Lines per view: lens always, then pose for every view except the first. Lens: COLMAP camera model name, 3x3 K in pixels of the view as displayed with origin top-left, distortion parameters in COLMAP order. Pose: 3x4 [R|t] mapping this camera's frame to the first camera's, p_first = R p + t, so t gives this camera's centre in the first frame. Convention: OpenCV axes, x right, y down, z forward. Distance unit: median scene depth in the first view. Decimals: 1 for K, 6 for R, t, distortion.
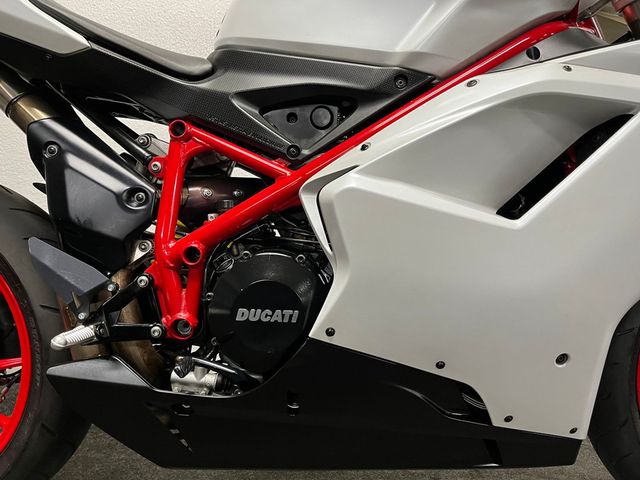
lens RADIAL K [[476.2, 0, 320.0], [0, 476.2, 240.0], [0, 0, 1]] dist [0.024329, -0.005167]
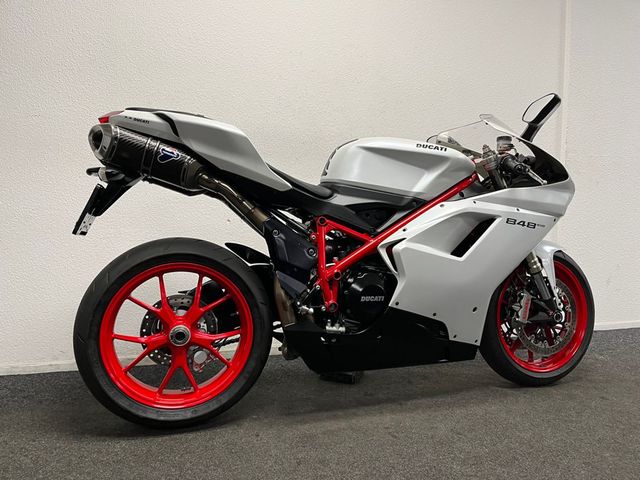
lens RADIAL K [[476.2, 0, 320.0], [0, 476.2, 240.0], [0, 0, 1]] dist [0.024329, -0.005167]
pose [[0.955634, -0.021237, 0.293789, -1.051678], [0.031650, 0.999026, -0.030734, -0.075686], [-0.292850, 0.038668, 0.955376, -1.248193]]
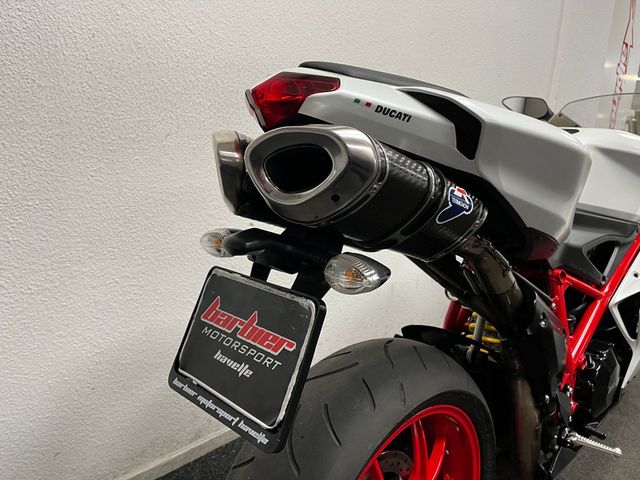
lens RADIAL K [[476.2, 0, 320.0], [0, 476.2, 240.0], [0, 0, 1]] dist [0.024329, -0.005167]
pose [[0.717826, -0.154071, 0.678961, -1.886390], [0.019205, 0.979218, 0.201901, -0.682328], [-0.695958, -0.131890, 0.705867, 0.574634]]
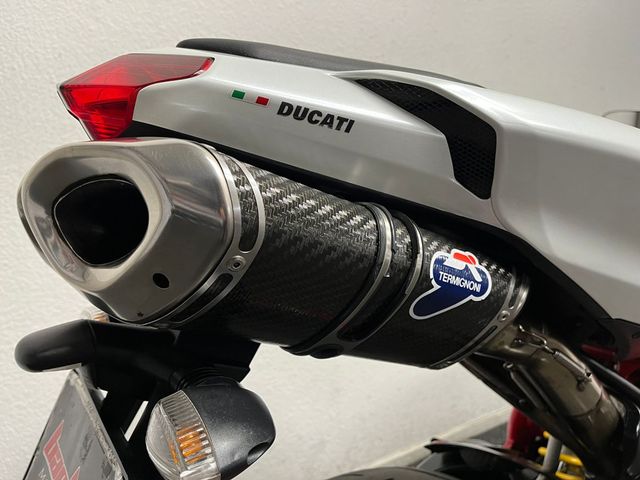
lens RADIAL K [[476.2, 0, 320.0], [0, 476.2, 240.0], [0, 0, 1]] dist [0.024329, -0.005167]
pose [[0.840463, -0.102469, 0.532092, -1.432989], [0.038028, 0.990690, 0.130717, -0.671713], [-0.540533, -0.089629, 0.836535, 0.718556]]
